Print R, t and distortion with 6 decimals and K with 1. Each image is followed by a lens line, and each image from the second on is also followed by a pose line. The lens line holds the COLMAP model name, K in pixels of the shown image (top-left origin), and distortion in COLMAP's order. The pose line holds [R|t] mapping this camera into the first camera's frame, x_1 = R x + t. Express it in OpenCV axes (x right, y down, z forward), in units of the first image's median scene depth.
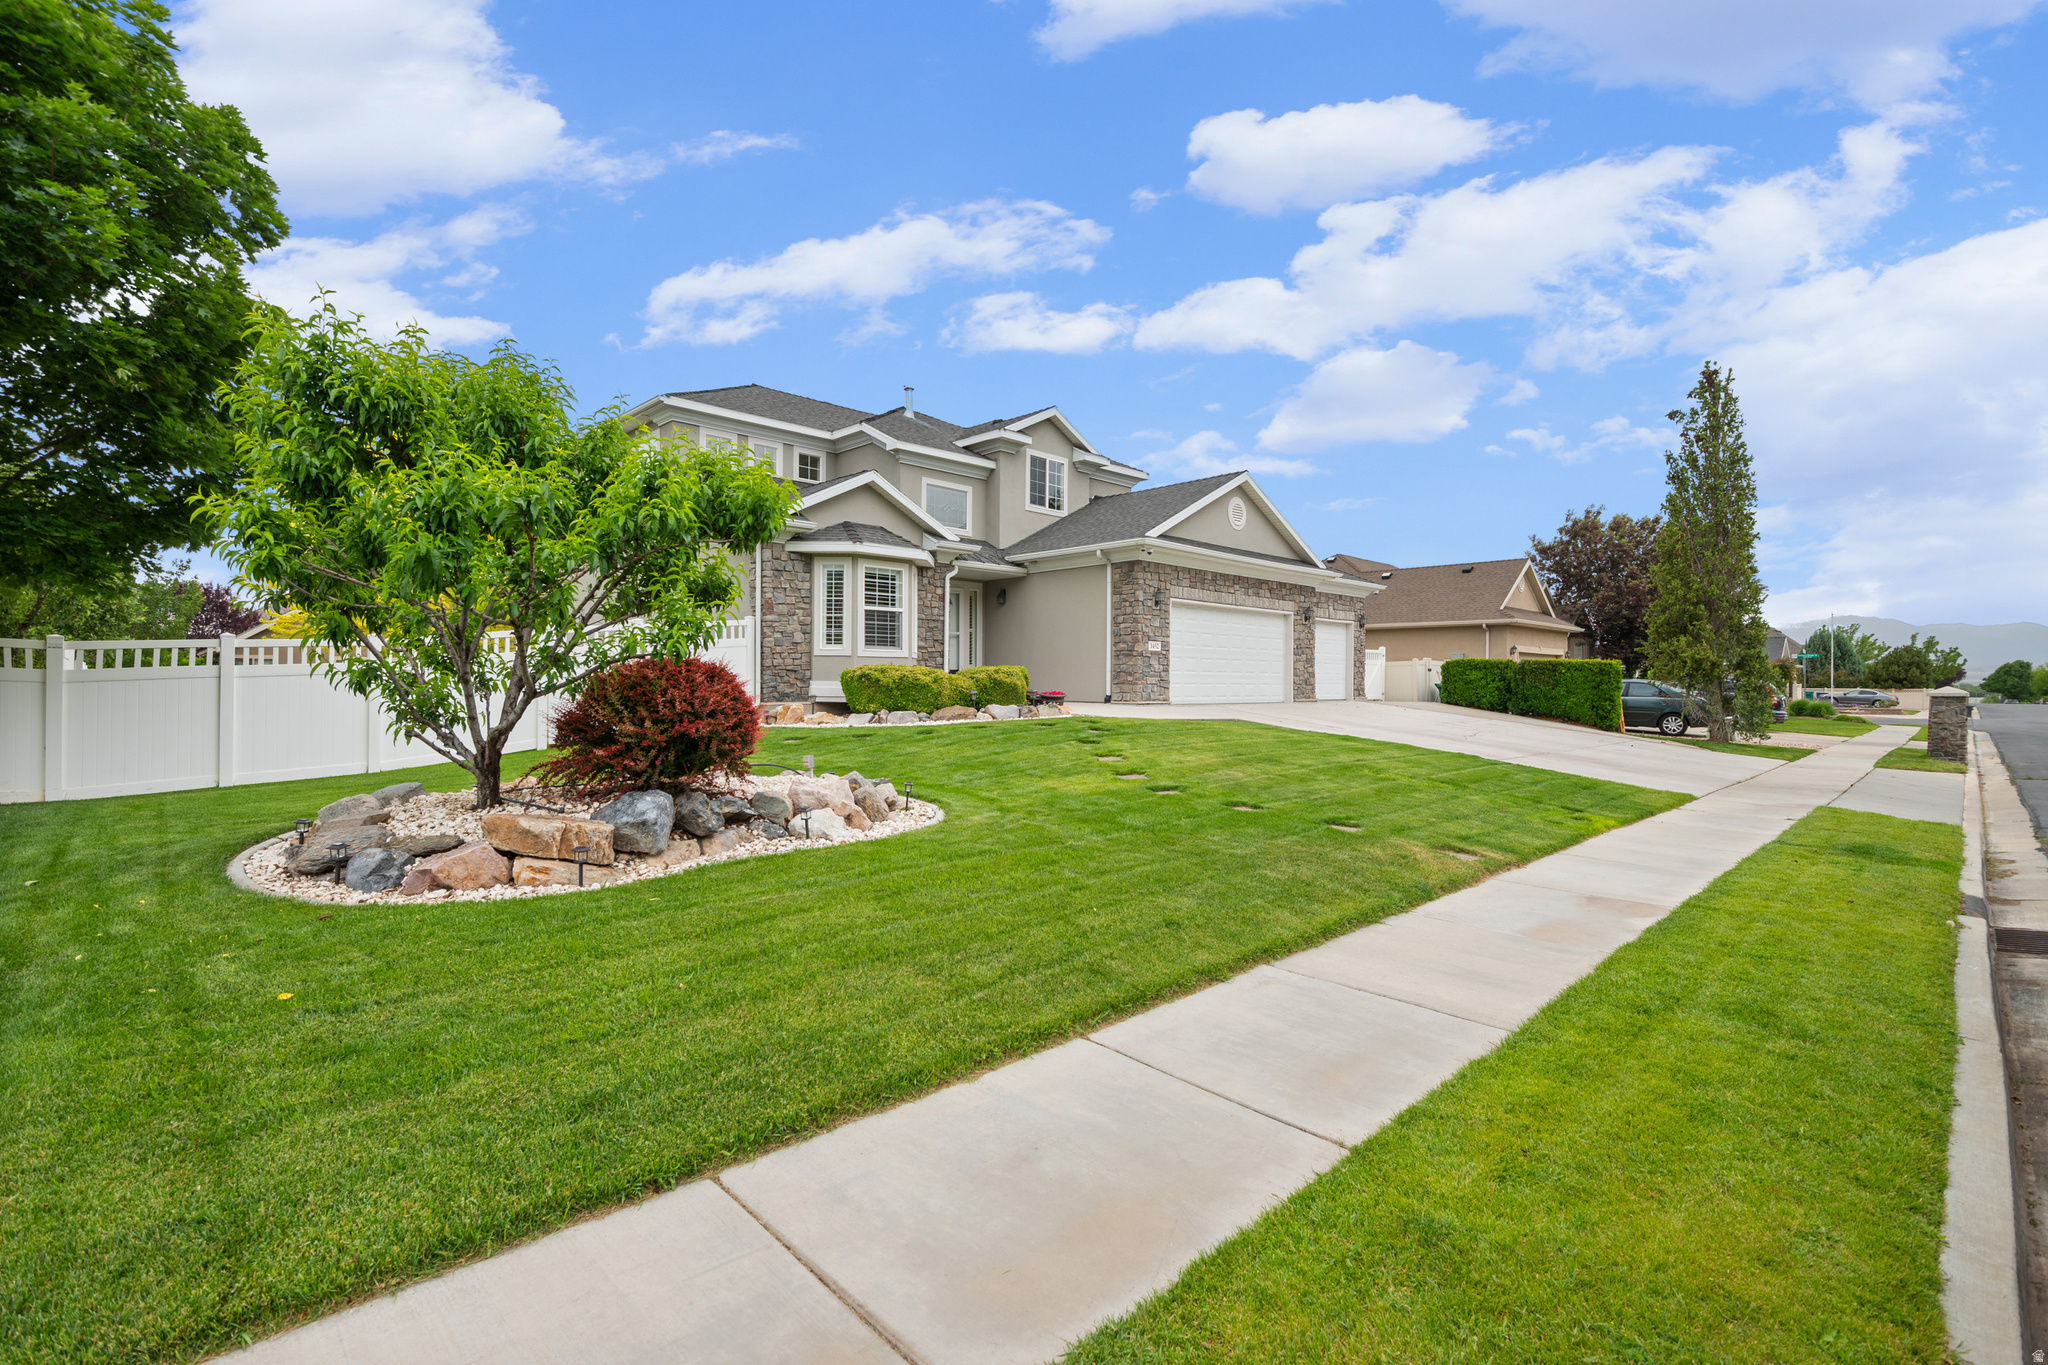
lens RADIAL K [[934.9, 0, 1013.2], [0, 934.9, 671.7], [0, 0, 1]] dist [0.000470, -0.002202]
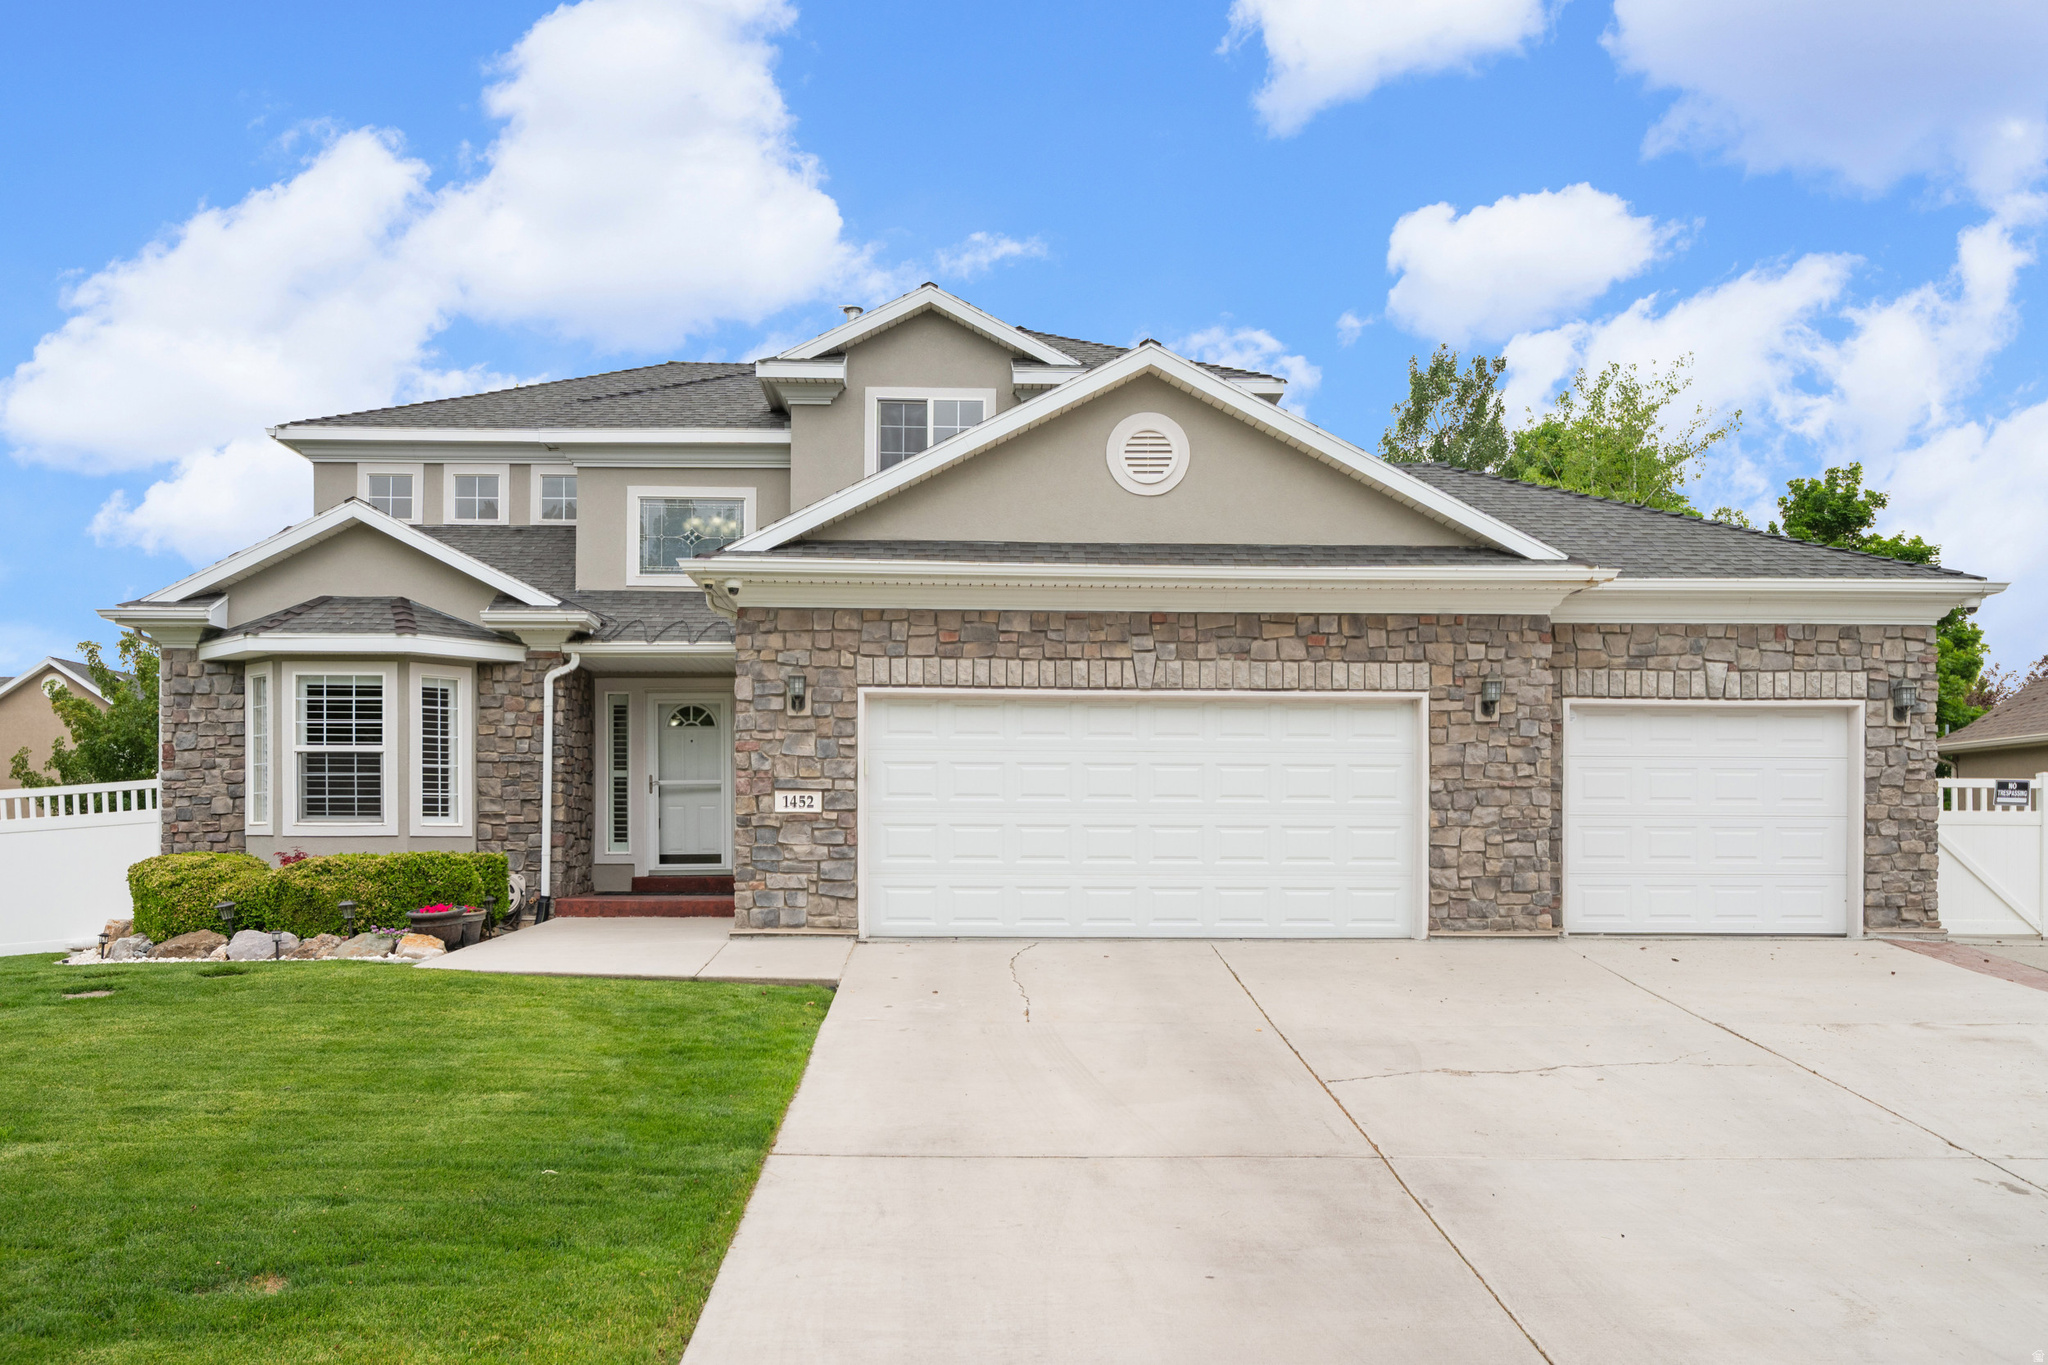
lens RADIAL K [[1652.6, 0, 1014.2], [0, 1652.6, 839.0], [0, 0, 1]] dist [-0.006184, -0.003886]
pose [[0.740854, -0.008886, -0.671607, 0.736817], [0.008632, 0.999956, -0.003708, -0.006593], [0.671610, -0.003050, 0.740898, 0.501379]]
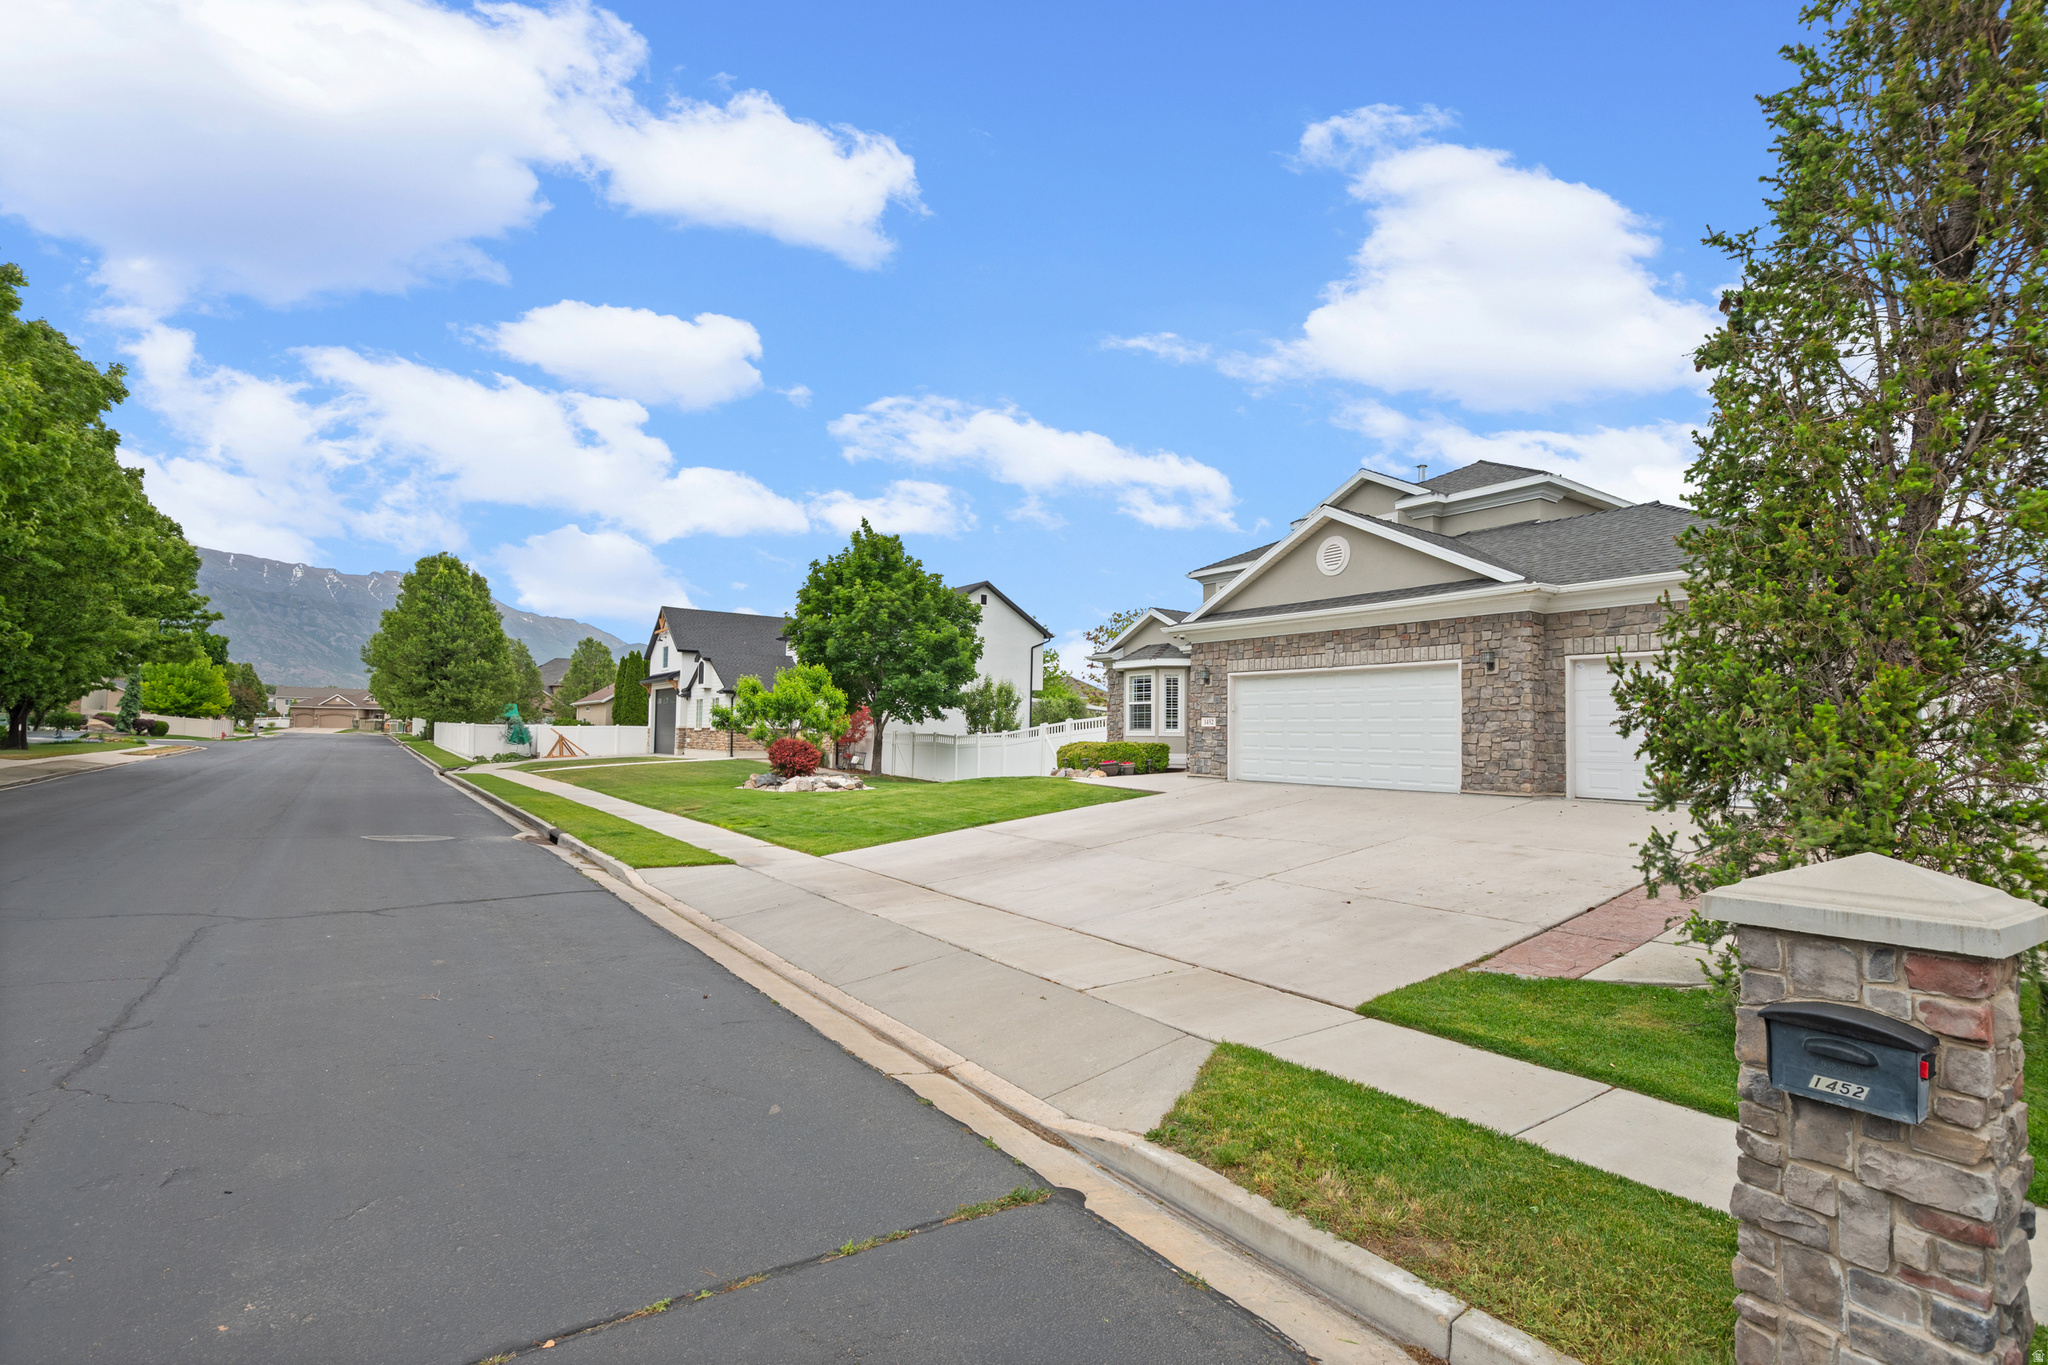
lens RADIAL K [[934.9, 0, 1028.5], [0, 934.9, 683.1], [0, 0, 1]] dist [0.000470, -0.002202]
pose [[-0.147838, -0.067938, -0.986675, 1.212096], [-0.008171, 0.997688, -0.067472, 0.001215], [0.988978, -0.001913, -0.148051, 0.954960]]
